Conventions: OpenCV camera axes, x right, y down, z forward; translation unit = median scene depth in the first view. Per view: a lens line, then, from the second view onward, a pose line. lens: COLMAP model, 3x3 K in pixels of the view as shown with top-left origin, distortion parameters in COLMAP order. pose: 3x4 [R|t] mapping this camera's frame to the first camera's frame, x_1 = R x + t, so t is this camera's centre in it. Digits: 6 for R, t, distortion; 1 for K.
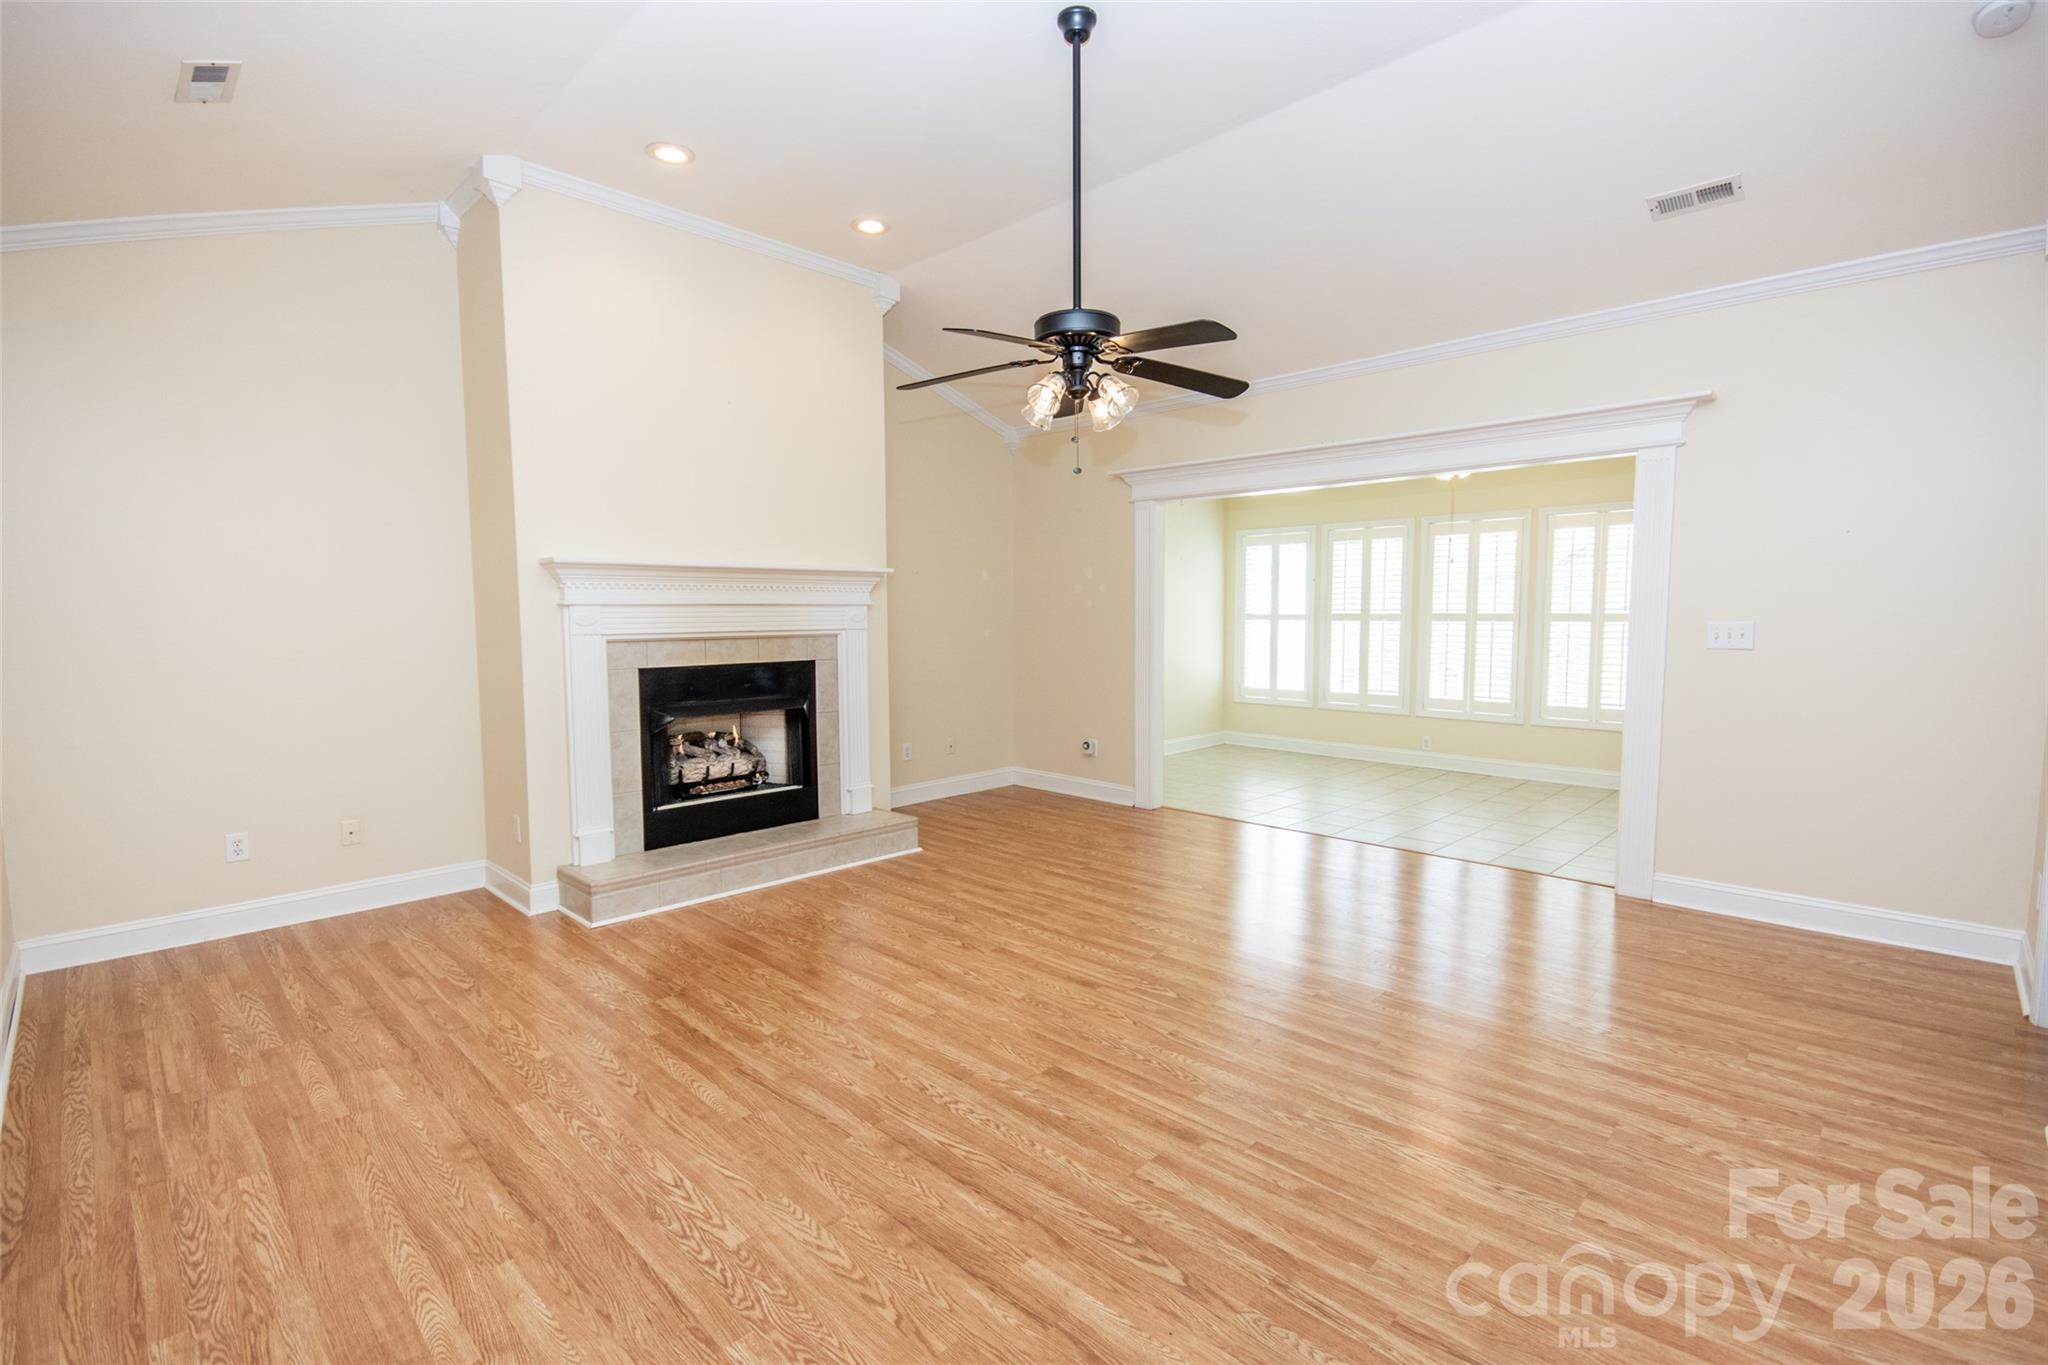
lens RADIAL K [[898.7, 0, 1024.0], [0, 898.7, 682.5], [0, 0, 1]] dist [-0.003025, -0.000407]
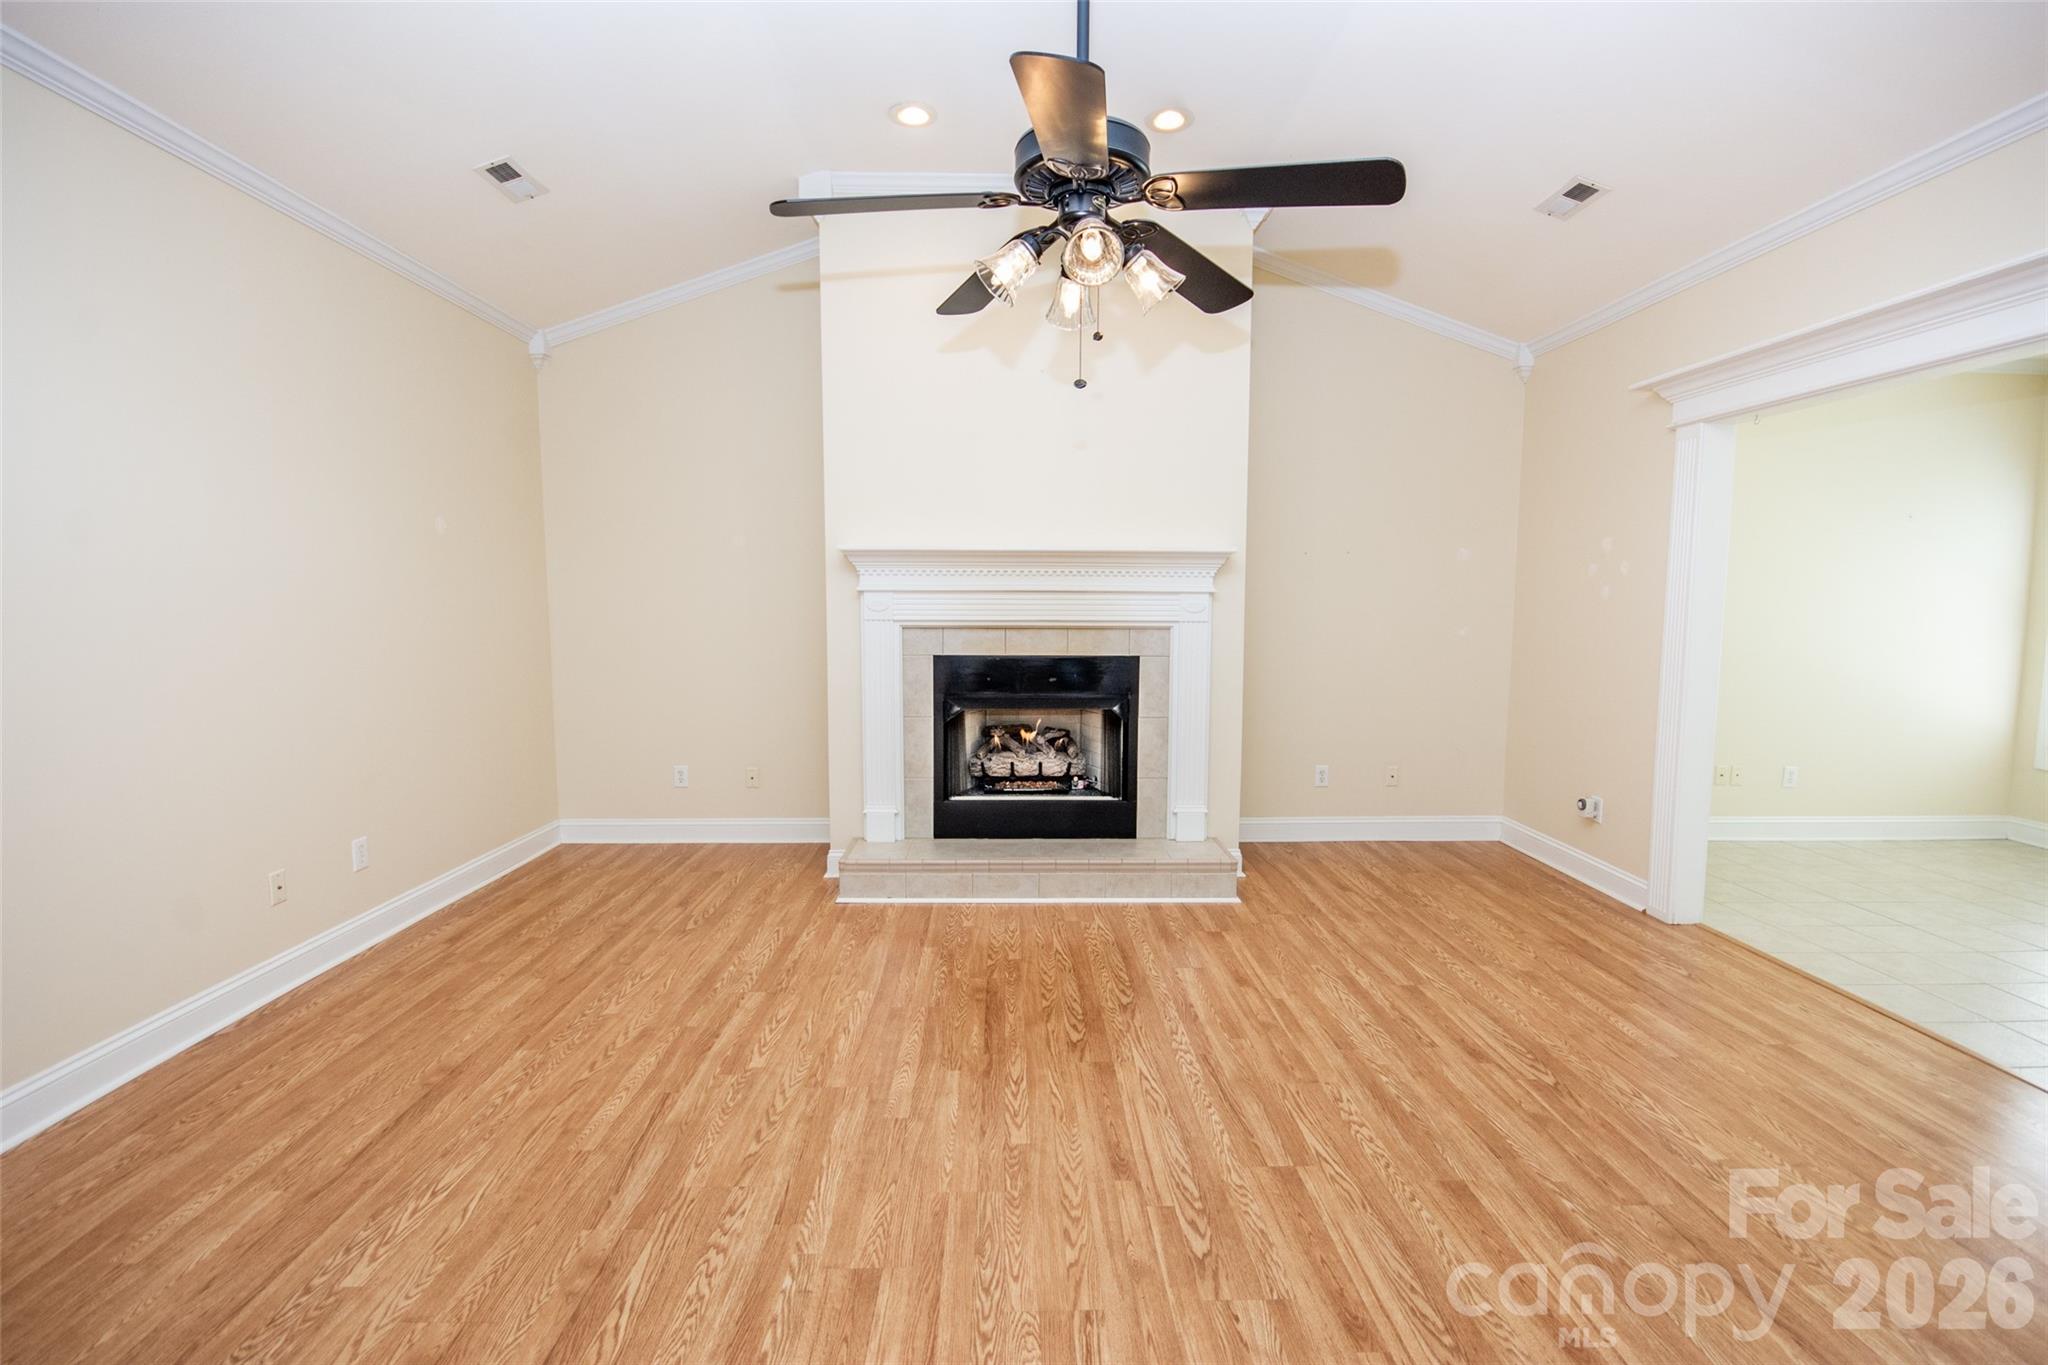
lens RADIAL K [[898.7, 0, 1024.0], [0, 898.7, 682.5], [0, 0, 1]] dist [-0.003025, -0.000407]
pose [[0.727519, 0.071212, -0.682382, 0.310858], [-0.062531, 0.997341, 0.037414, -0.027813], [0.683232, 0.015451, 0.730037, 0.324533]]
